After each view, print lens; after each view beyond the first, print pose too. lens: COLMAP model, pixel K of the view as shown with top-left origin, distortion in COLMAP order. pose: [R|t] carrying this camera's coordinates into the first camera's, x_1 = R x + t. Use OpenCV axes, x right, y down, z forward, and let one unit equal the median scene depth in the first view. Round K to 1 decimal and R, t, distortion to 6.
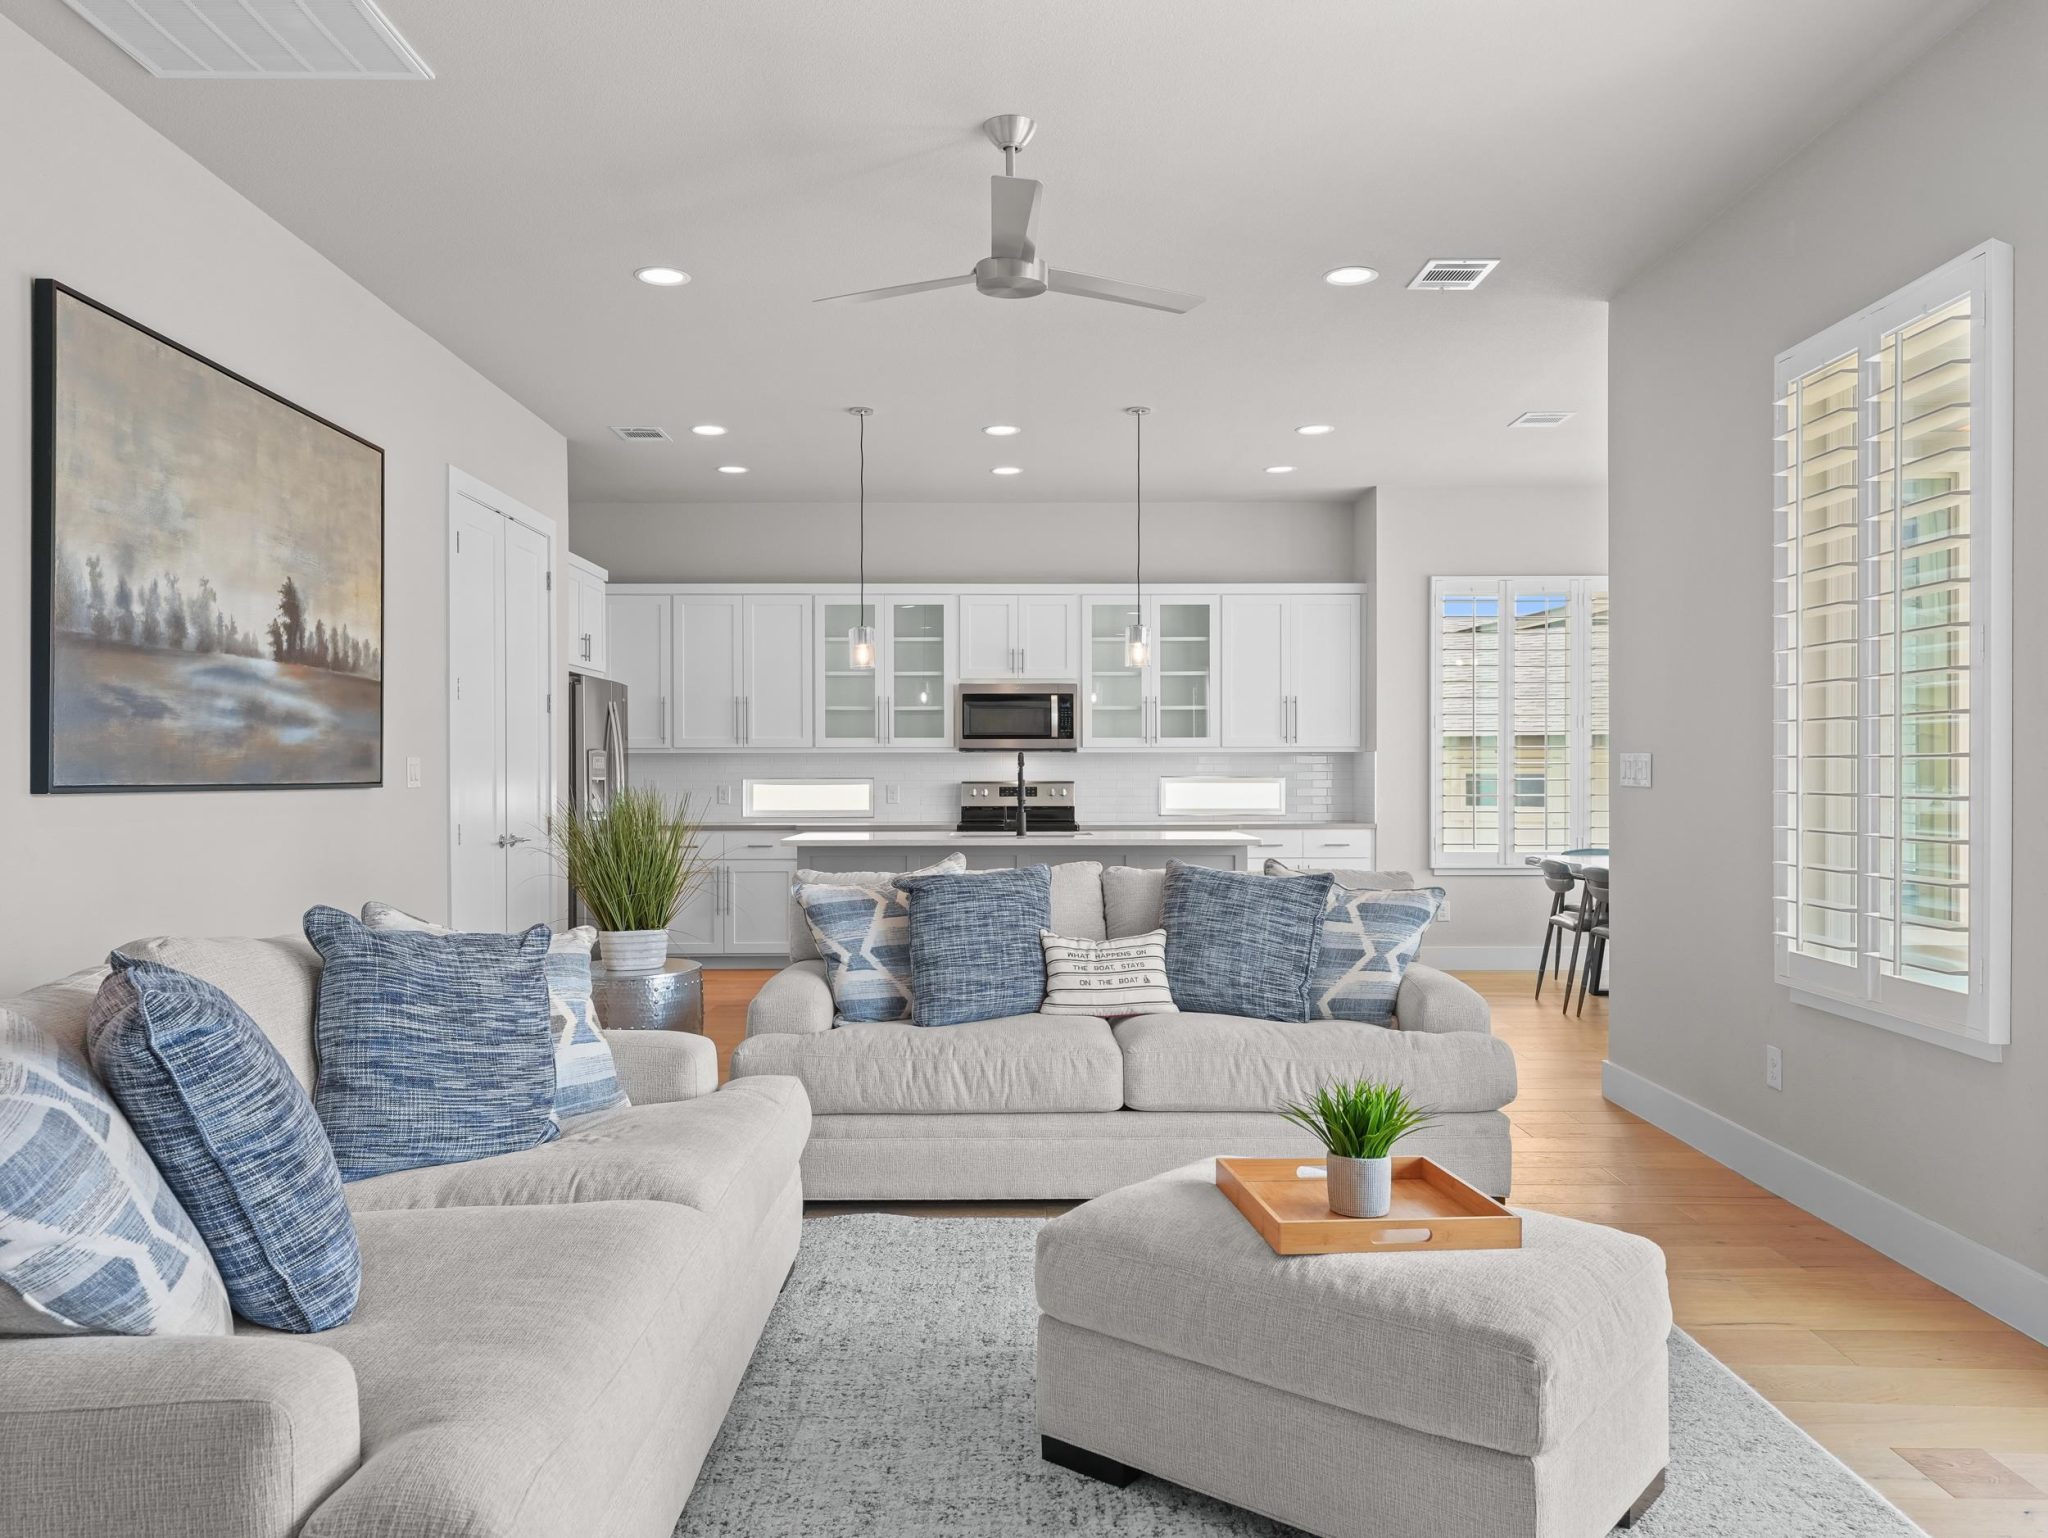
lens RADIAL K [[1463.3, 0, 1024.0], [0, 1463.3, 769.0], [0, 0, 1]] dist [0.020480, -0.001757]
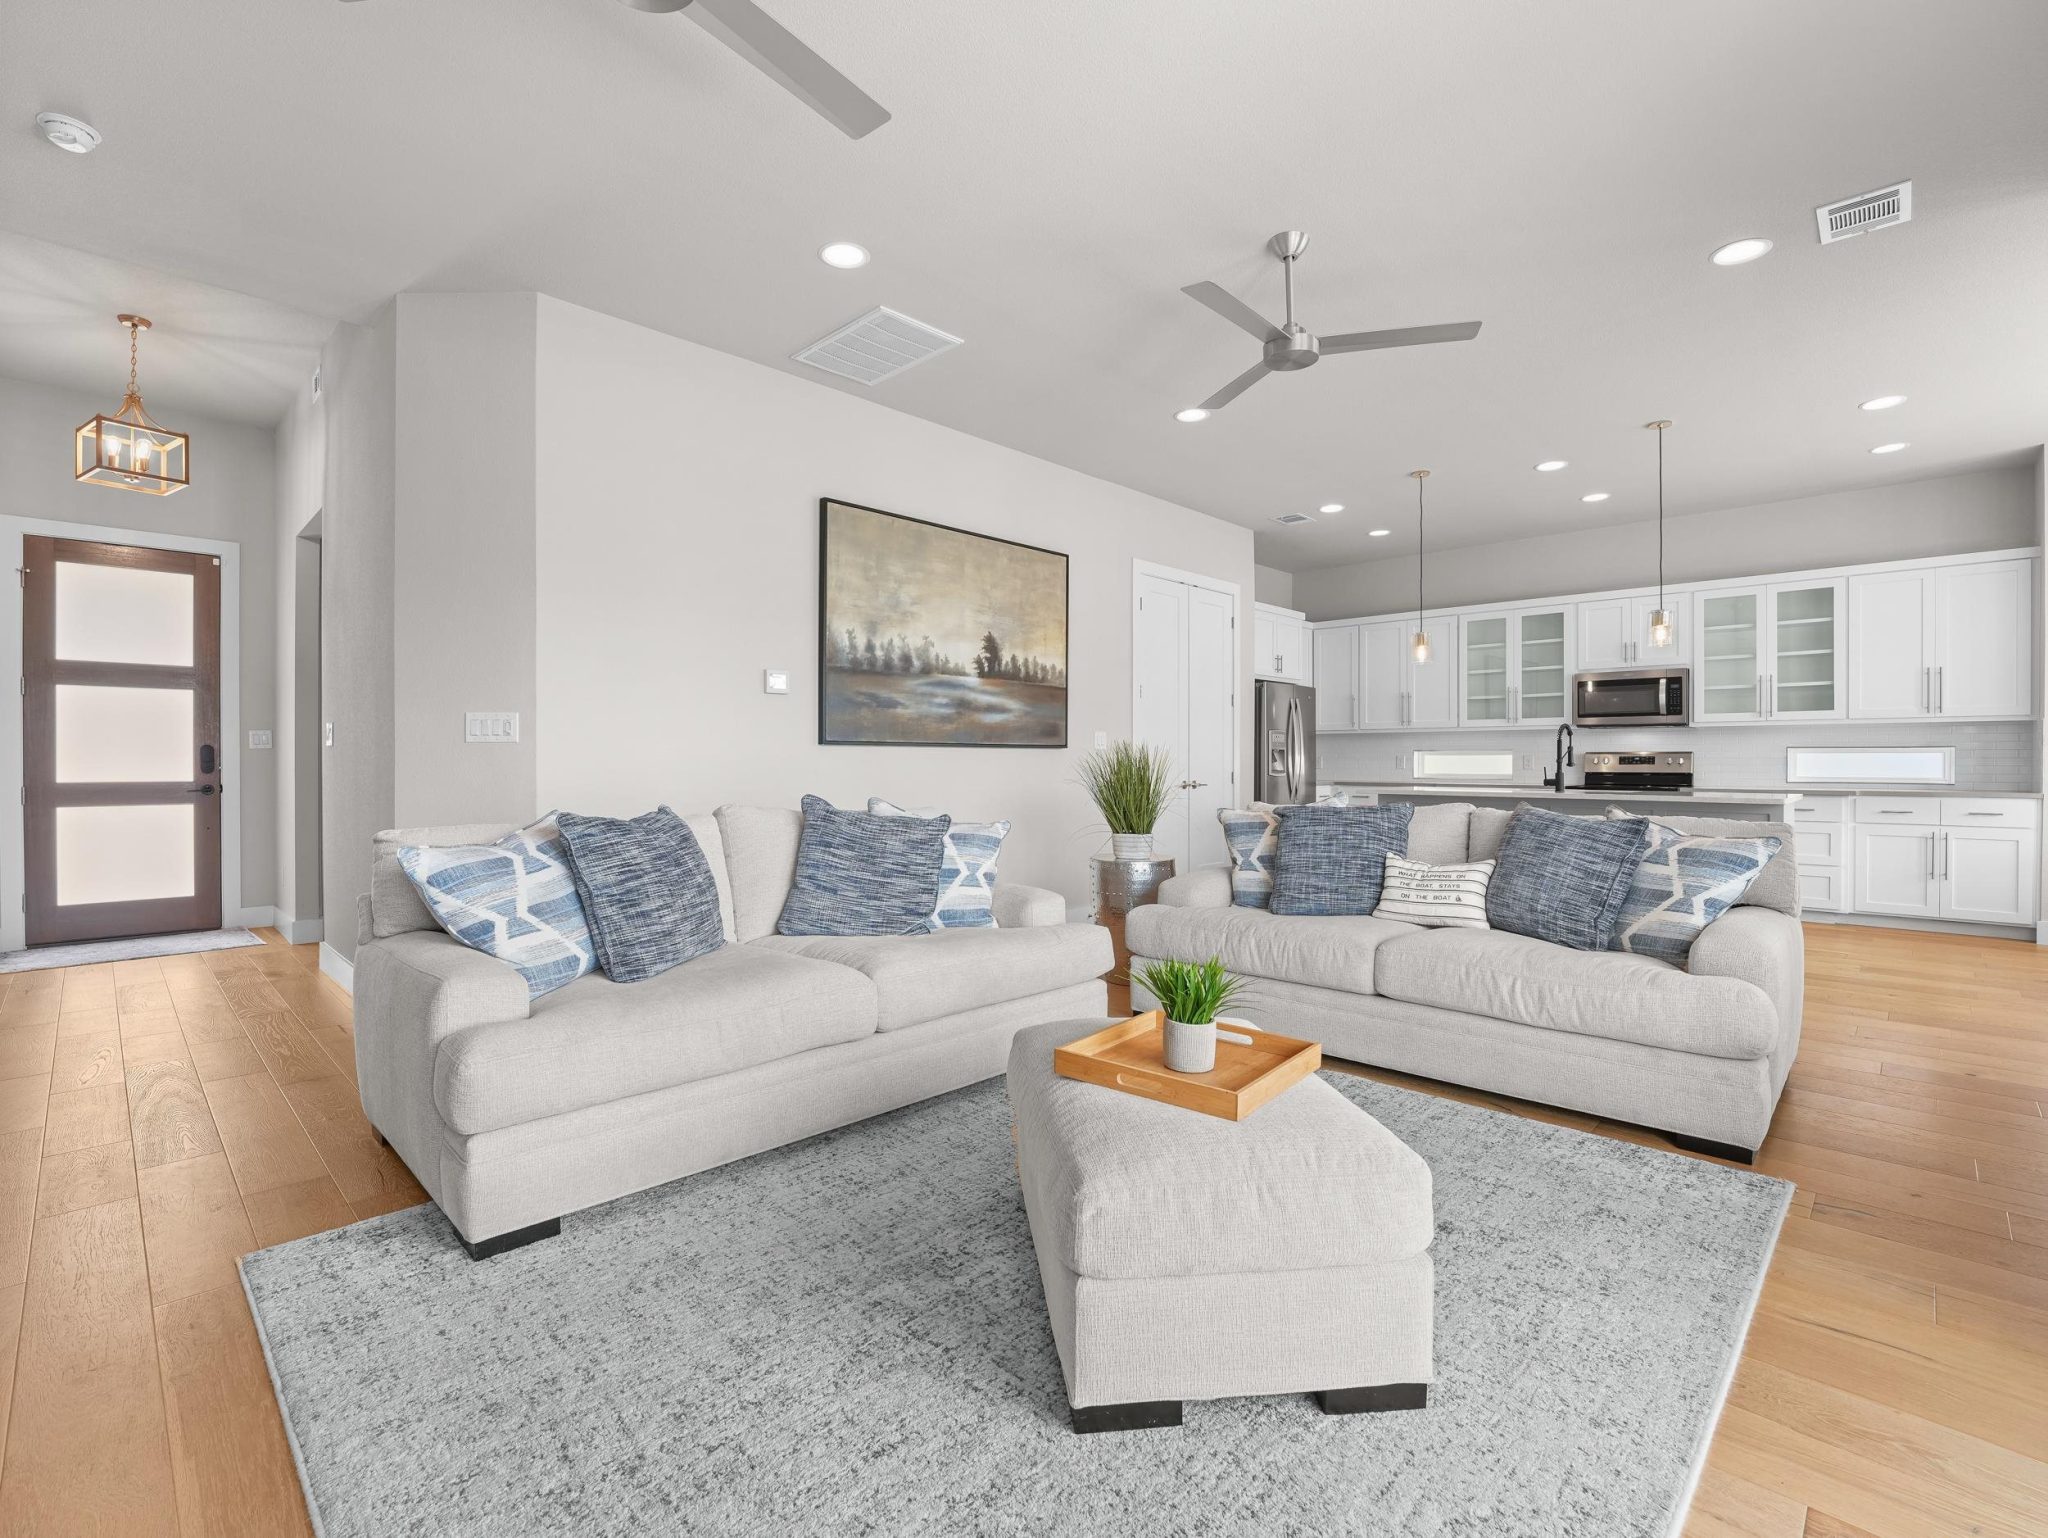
lens RADIAL K [[938.2, 0, 1023.4], [0, 938.2, 764.9], [0, 0, 1]] dist [-0.023181, 0.000906]
pose [[0.710920, 0.005861, -0.703249, 0.361985], [-0.000268, 0.999967, 0.008063, 0.027104], [0.703273, -0.005543, 0.710898, 0.198293]]
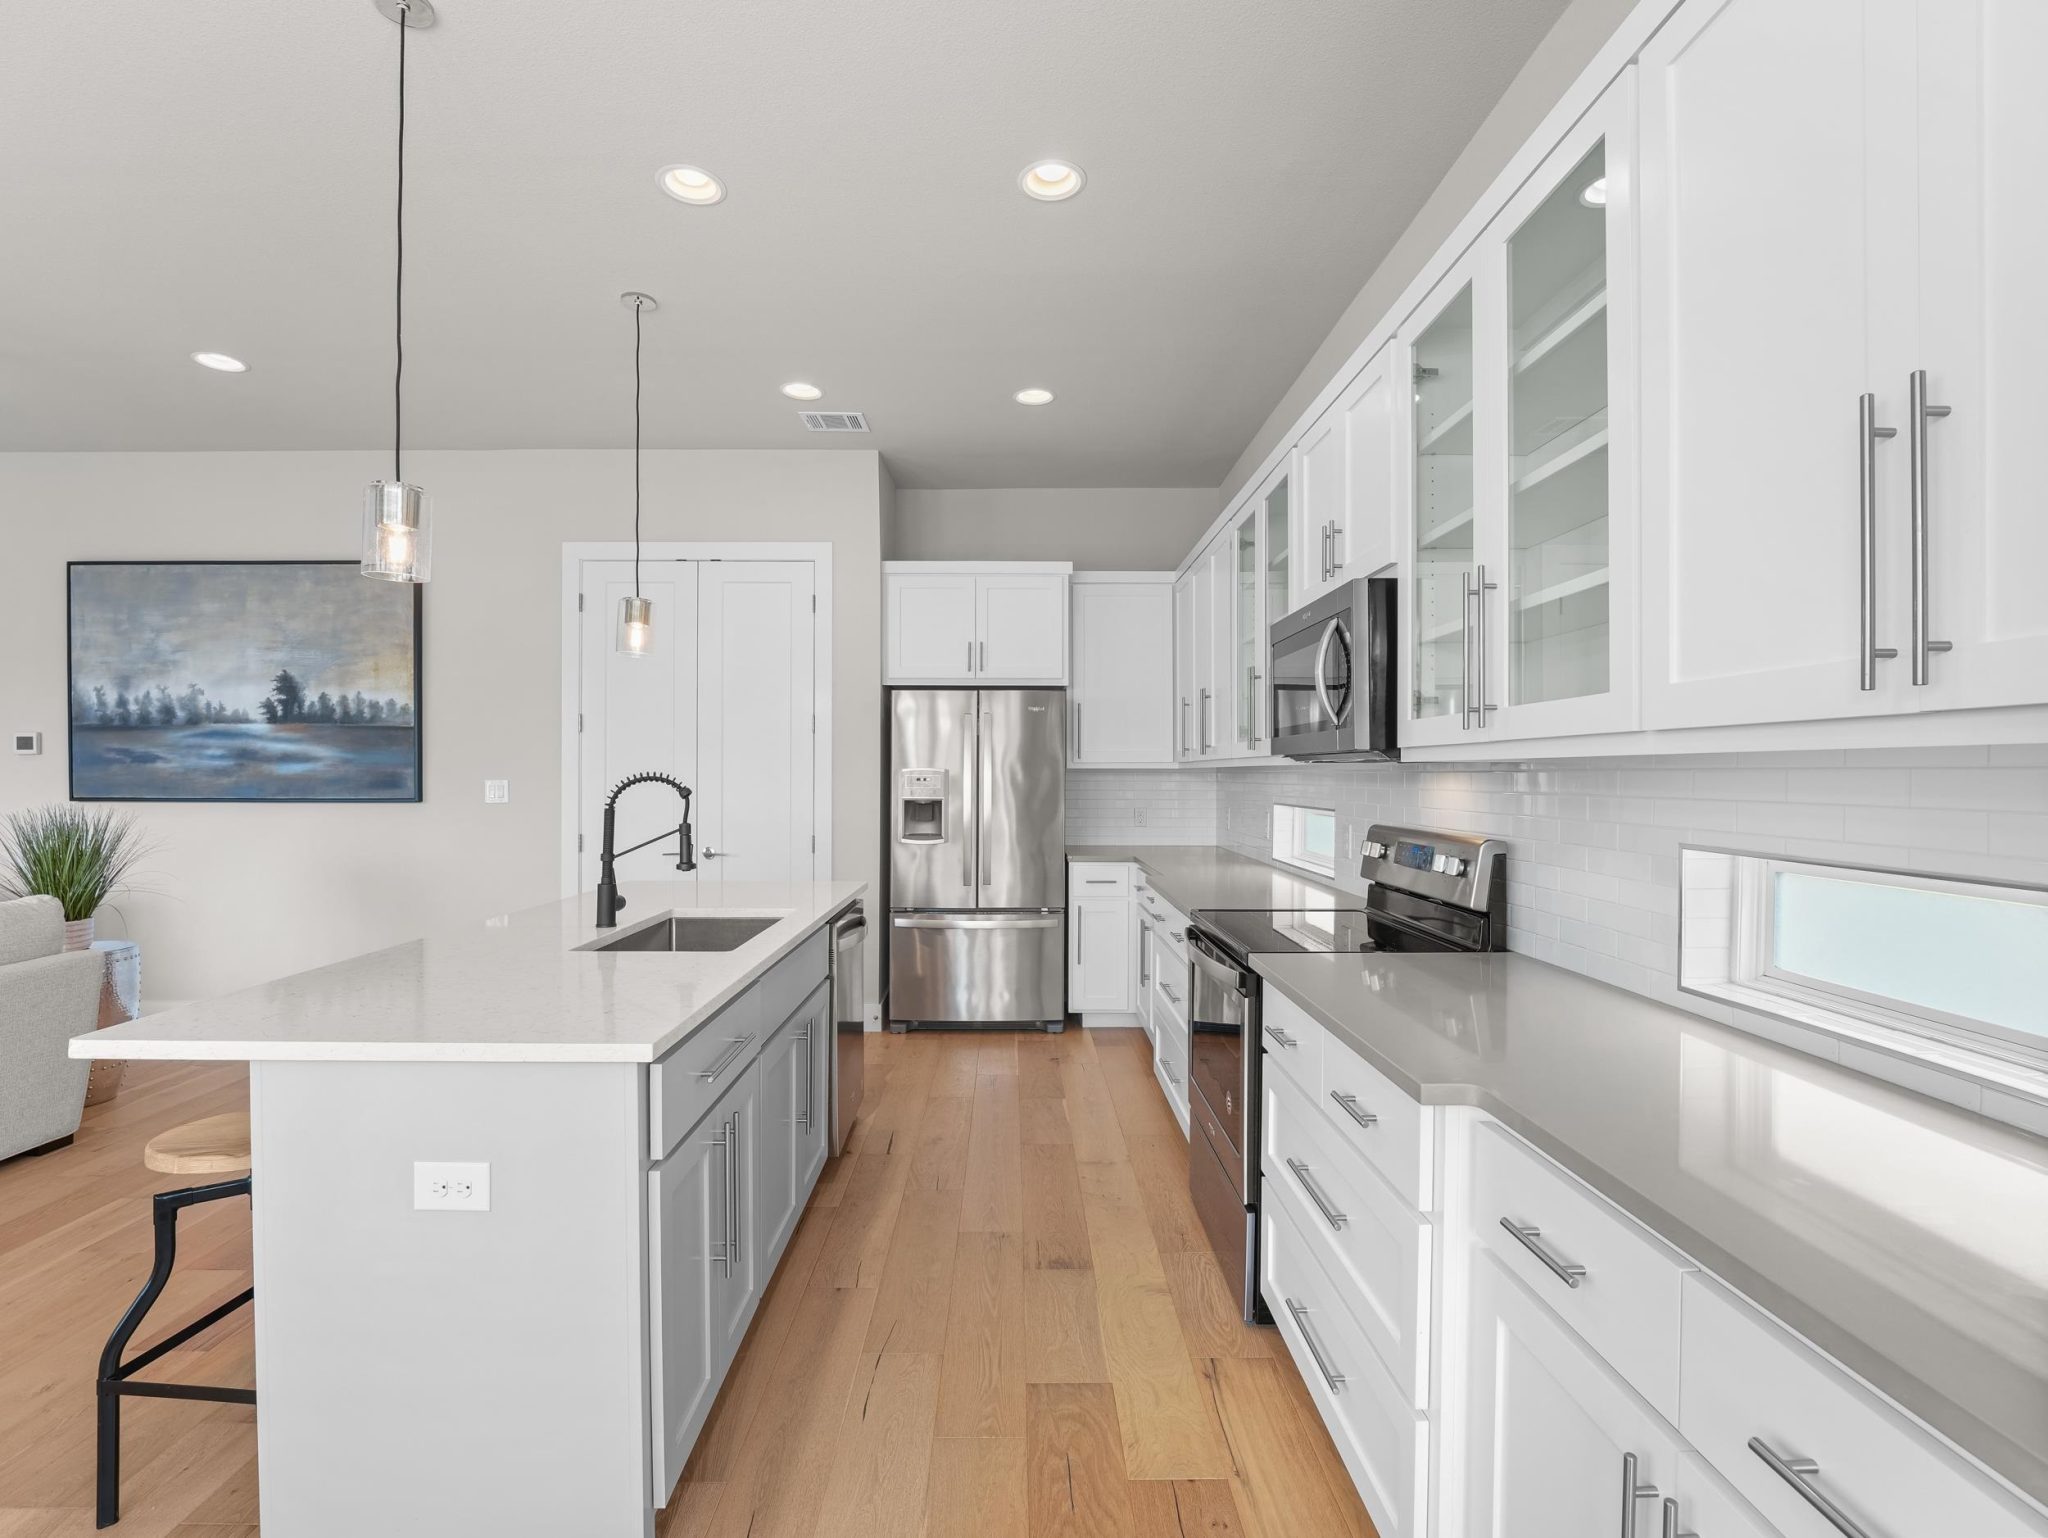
lens RADIAL K [[967.5, 0, 1016.8], [0, 967.5, 788.3], [0, 0, 1]] dist [-0.023102, 0.000857]
pose [[0.008639, 0.016455, -0.999827, 0.561853], [0.001483, 0.999863, 0.016469, -0.017404], [0.999962, -0.001625, 0.008614, 1.820276]]
